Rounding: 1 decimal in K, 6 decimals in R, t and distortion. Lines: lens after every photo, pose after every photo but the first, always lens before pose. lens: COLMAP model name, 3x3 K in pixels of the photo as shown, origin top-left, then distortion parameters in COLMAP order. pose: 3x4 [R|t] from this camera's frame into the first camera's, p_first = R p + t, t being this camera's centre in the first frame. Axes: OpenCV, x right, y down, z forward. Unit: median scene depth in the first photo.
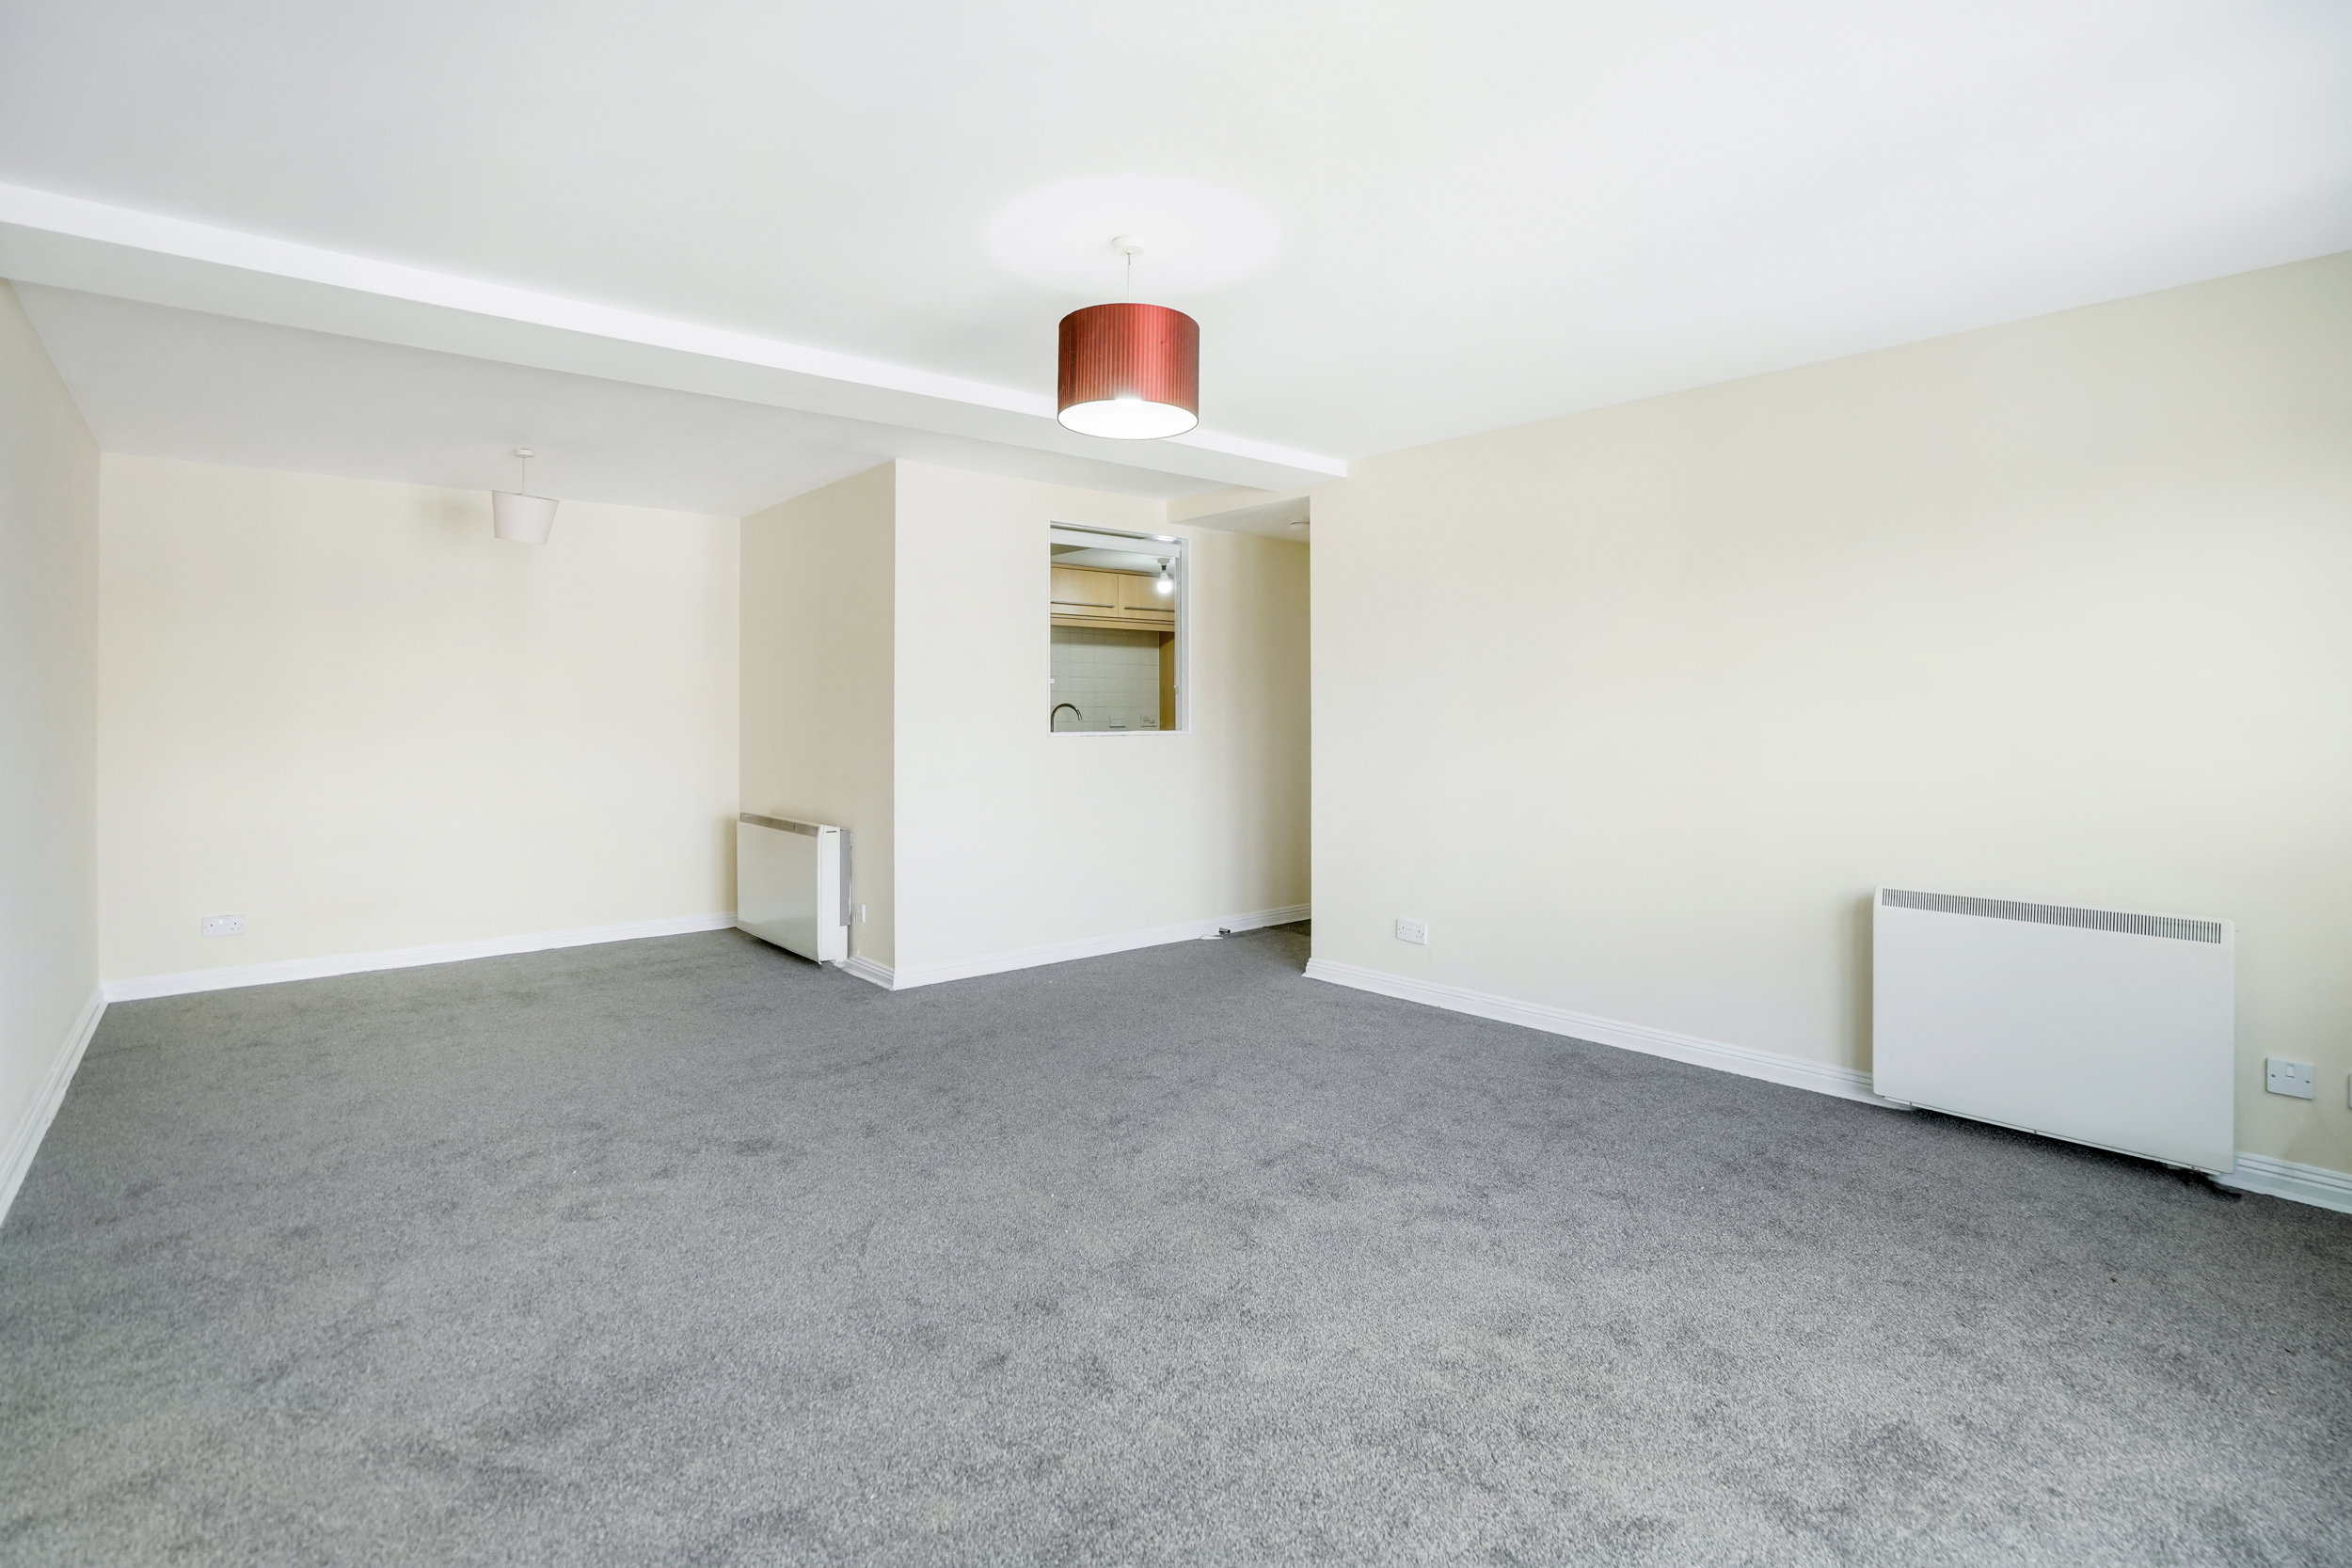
lens RADIAL K [[1297.3, 0, 954.4], [0, 1297.3, 720.8], [0, 0, 1]] dist [-0.053019, 0.023266]
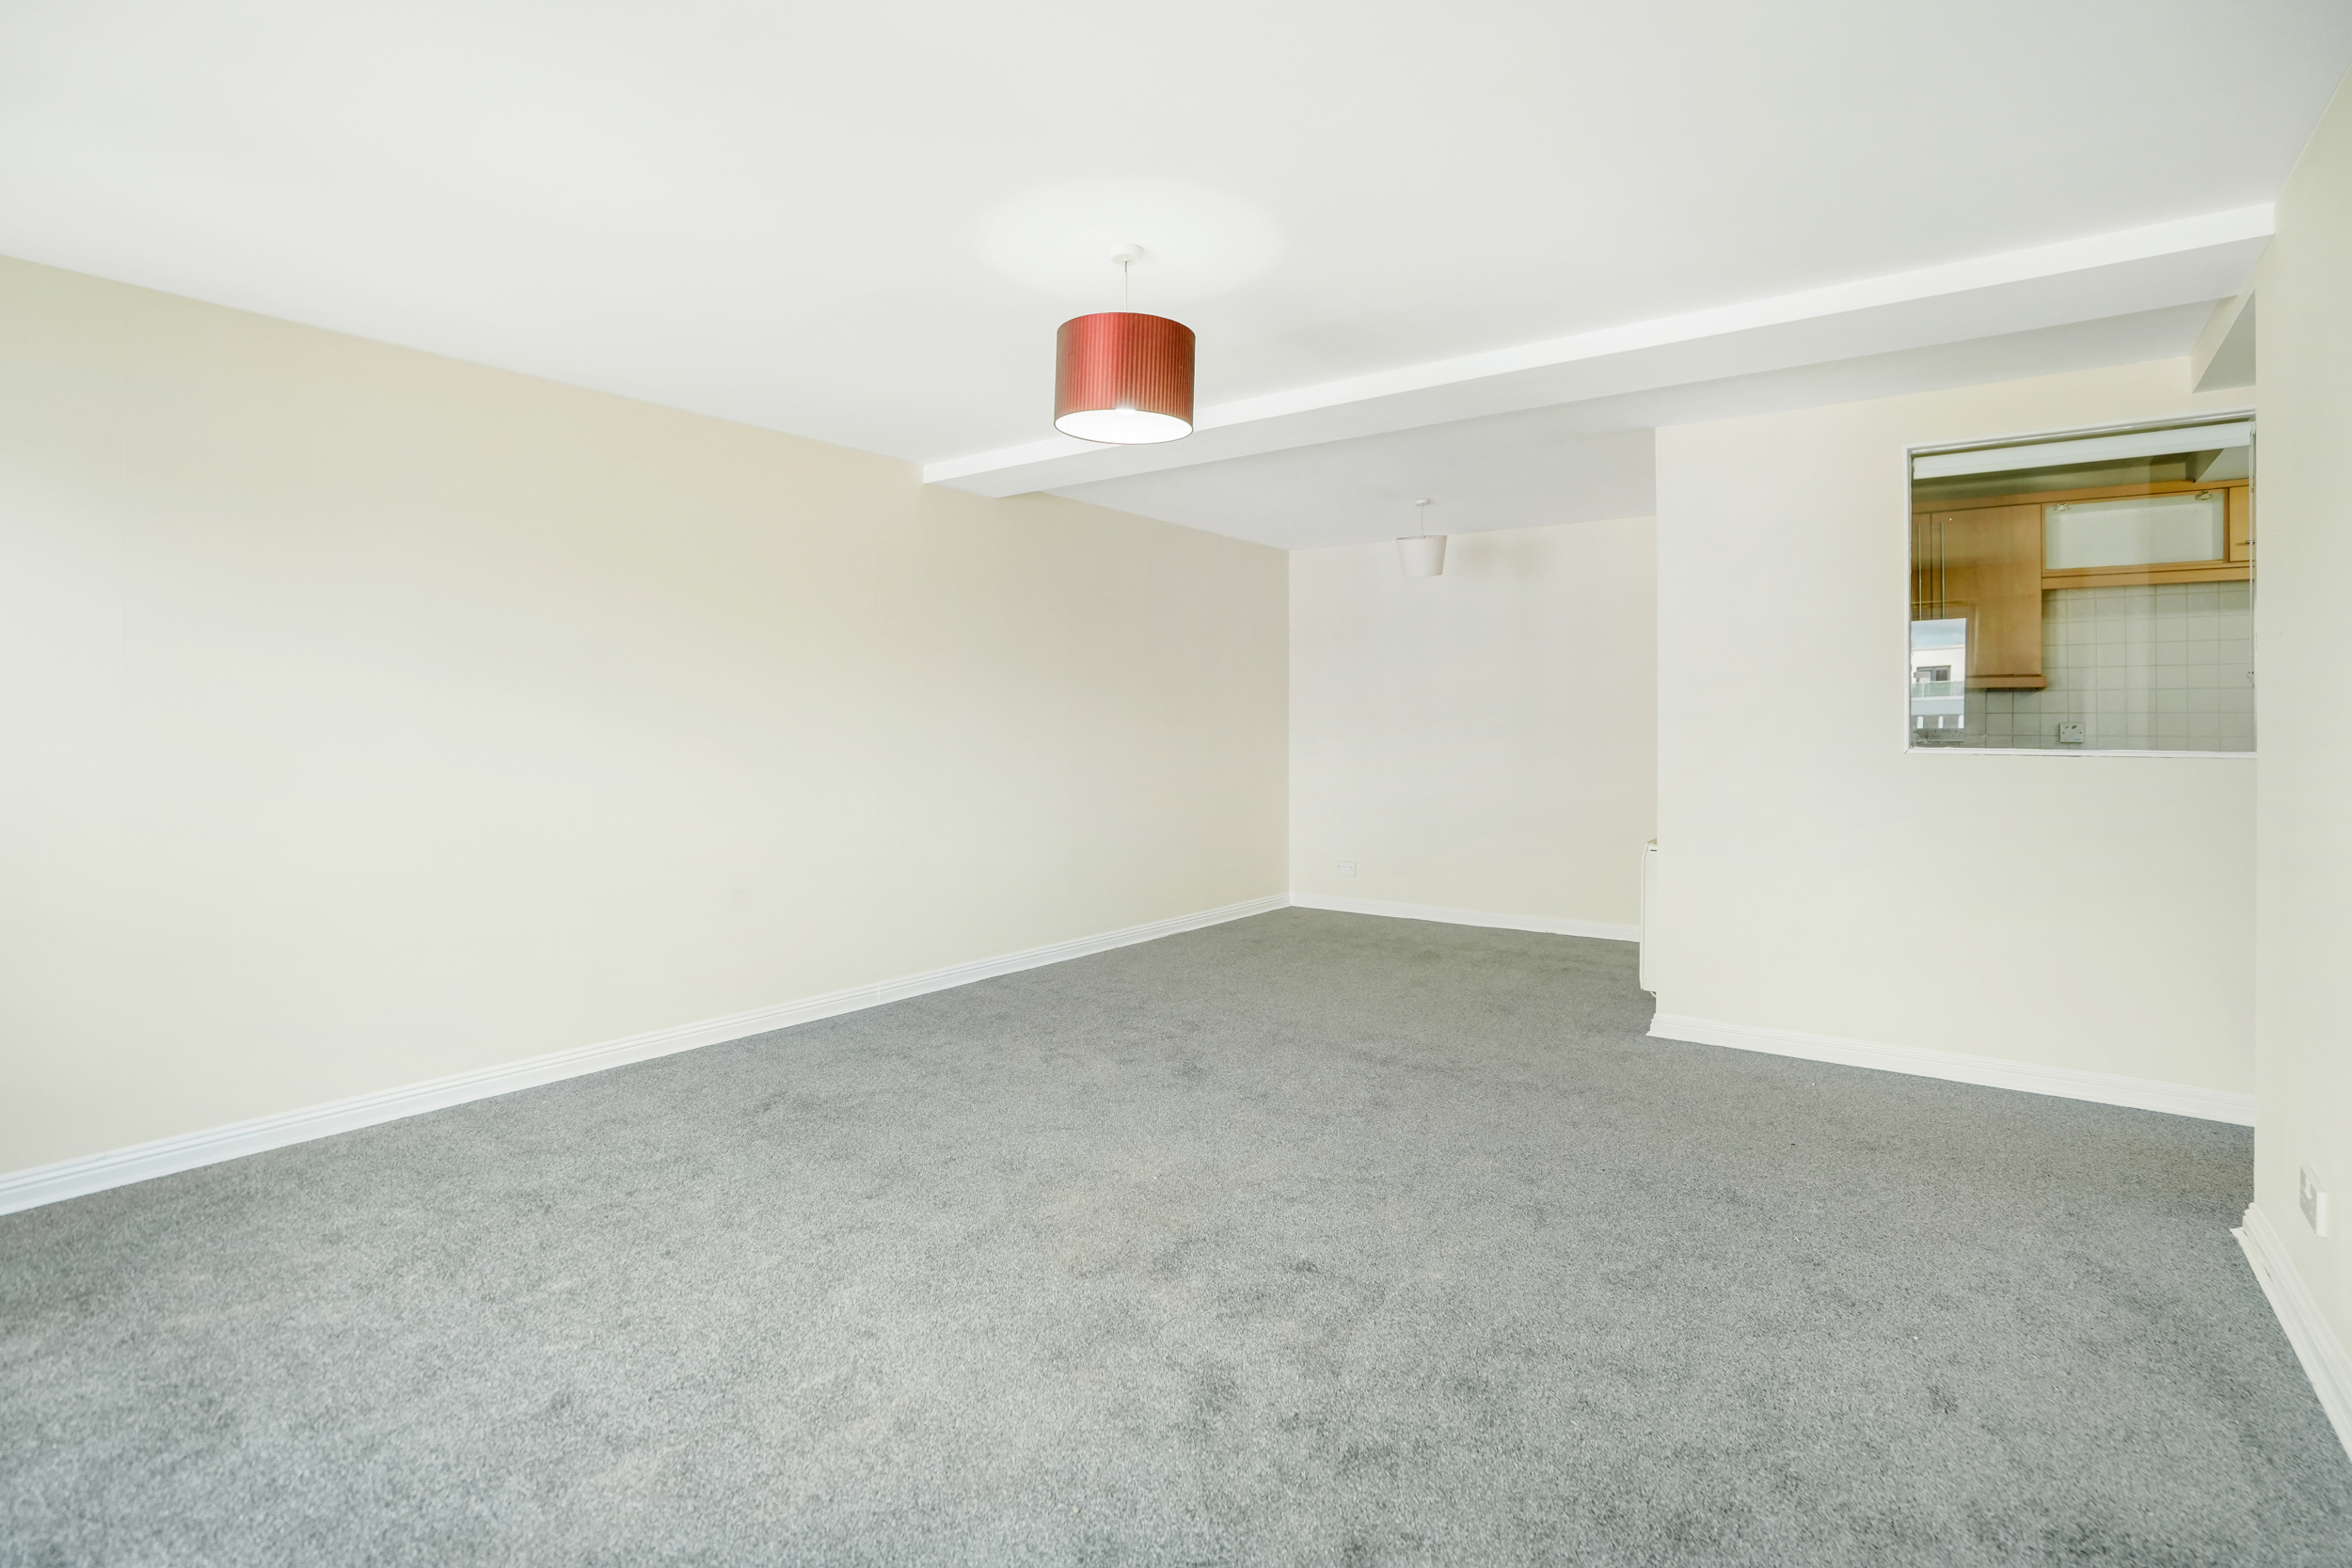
lens RADIAL K [[1170.2, 0, 1153.6], [0, 1170.2, 703.2], [0, 0, 1]] dist [0.004097, 0.018645]
pose [[0.203634, -0.024171, -0.978749, 0.991996], [-0.006321, 0.999642, -0.026002, 0.012396], [0.979027, 0.011481, 0.203409, 0.791452]]
